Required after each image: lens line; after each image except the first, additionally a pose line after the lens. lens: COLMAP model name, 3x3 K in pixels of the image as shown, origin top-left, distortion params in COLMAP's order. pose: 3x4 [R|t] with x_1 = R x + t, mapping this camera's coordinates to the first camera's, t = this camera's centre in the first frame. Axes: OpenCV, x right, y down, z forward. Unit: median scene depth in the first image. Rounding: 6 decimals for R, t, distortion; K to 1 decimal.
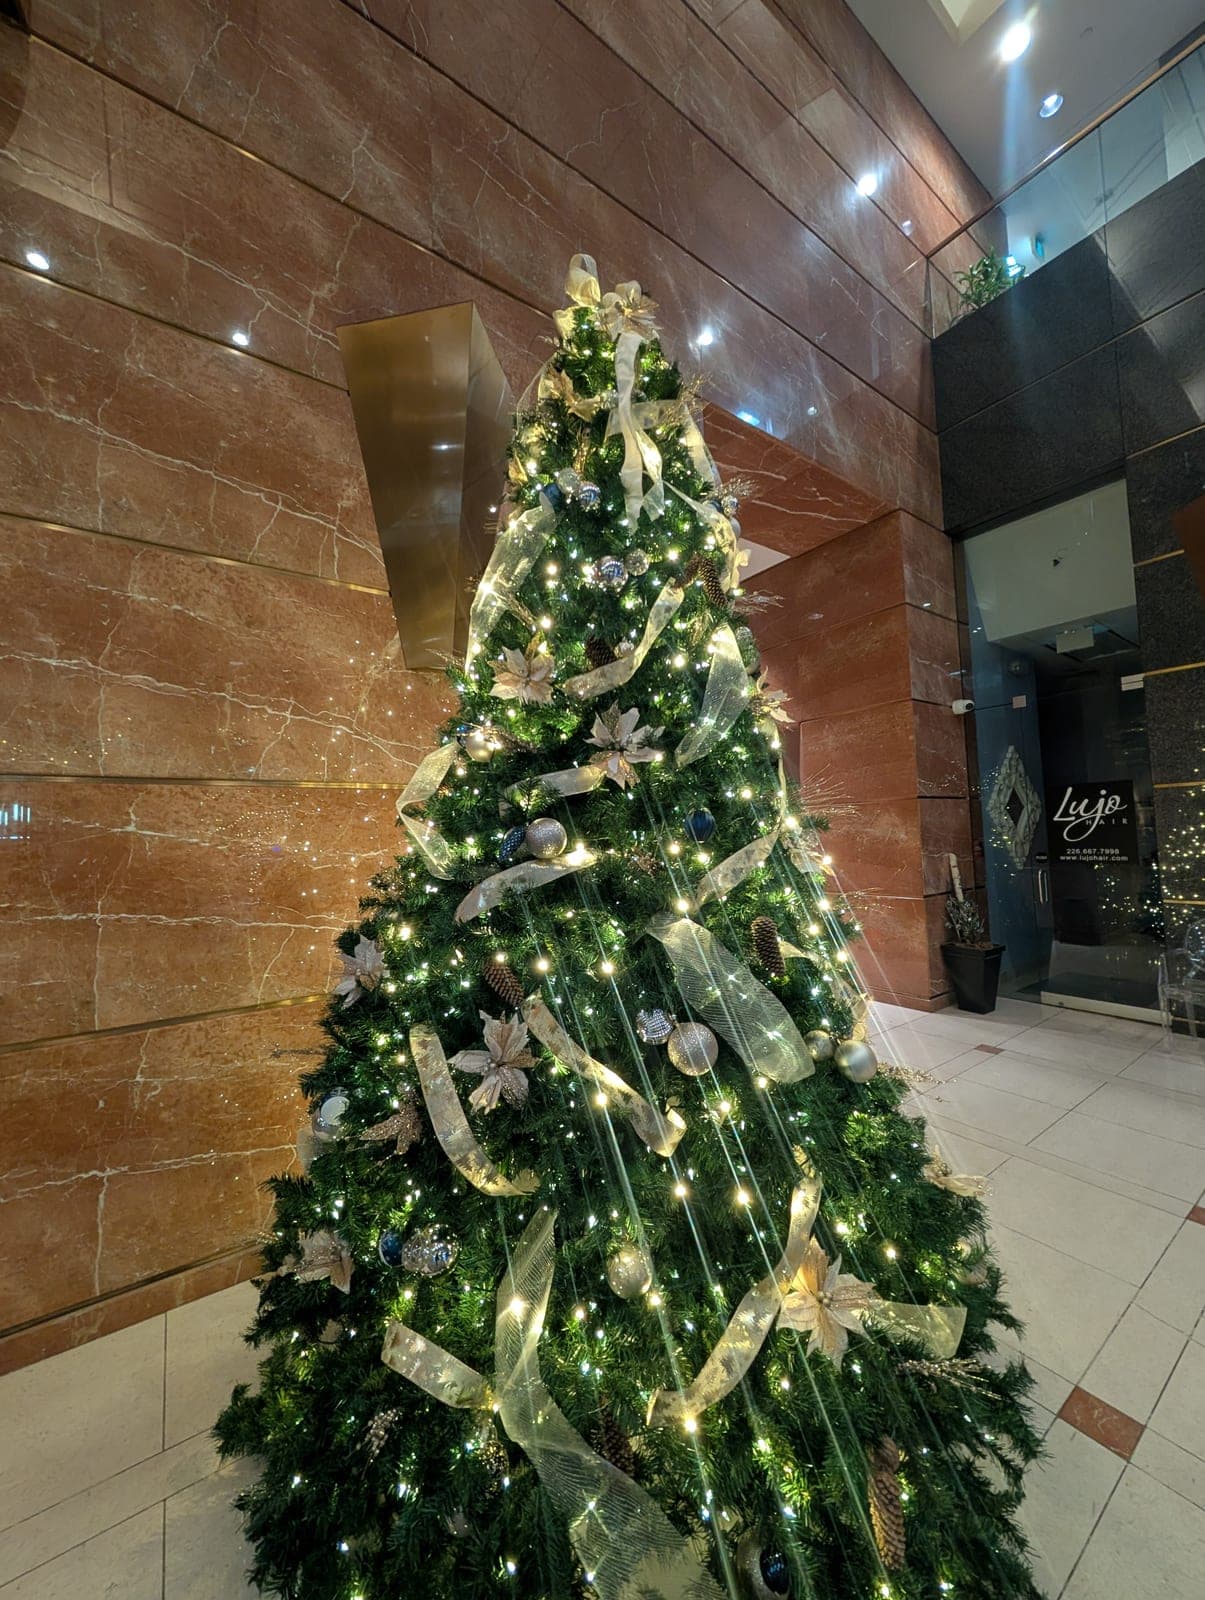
lens RADIAL K [[609.5, 0, 607.5], [0, 609.5, 807.1], [0, 0, 1]] dist [-0.001573, 0.000325]
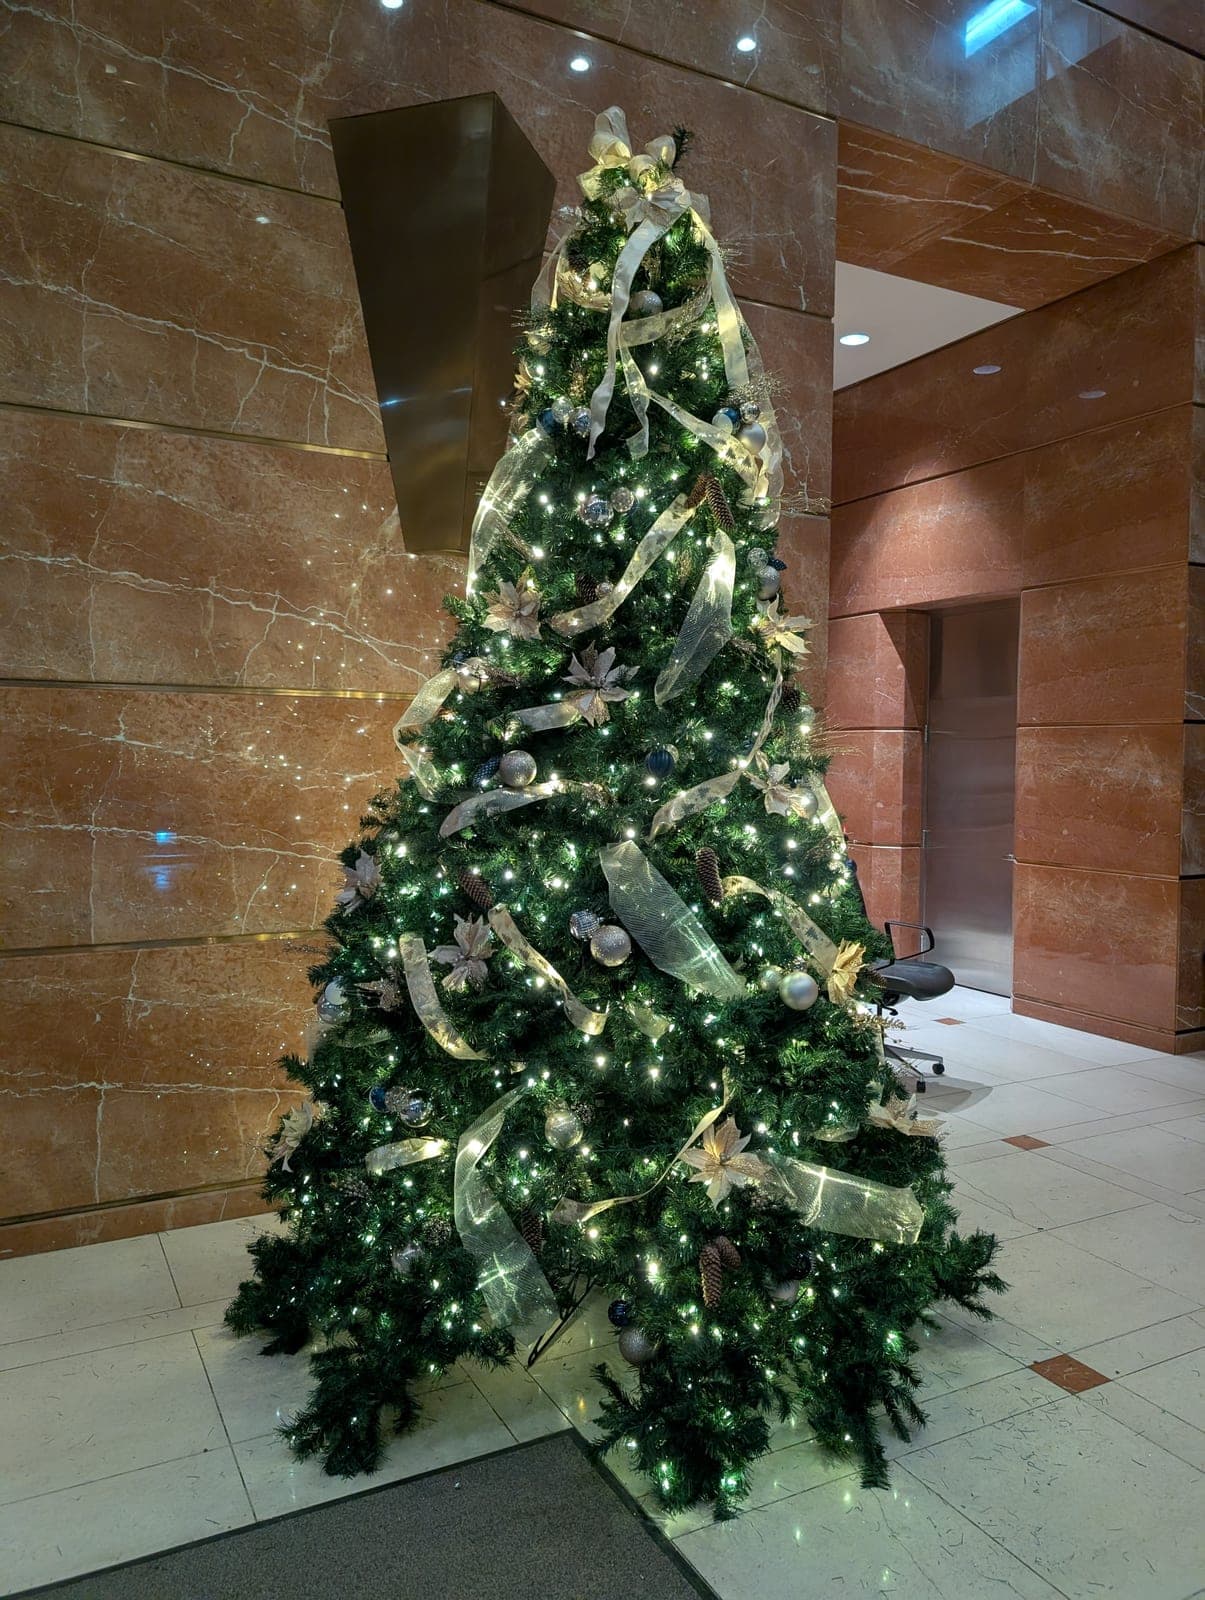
lens RADIAL K [[1153.4, 0, 593.8], [0, 1153.4, 798.6], [0, 0, 1]] dist [0.020162, -0.019701]
pose [[0.986982, 0.045337, -0.154308, 0.219688], [-0.031926, 0.995582, 0.088305, -0.052660], [0.157630, -0.082229, 0.984069, -0.650788]]
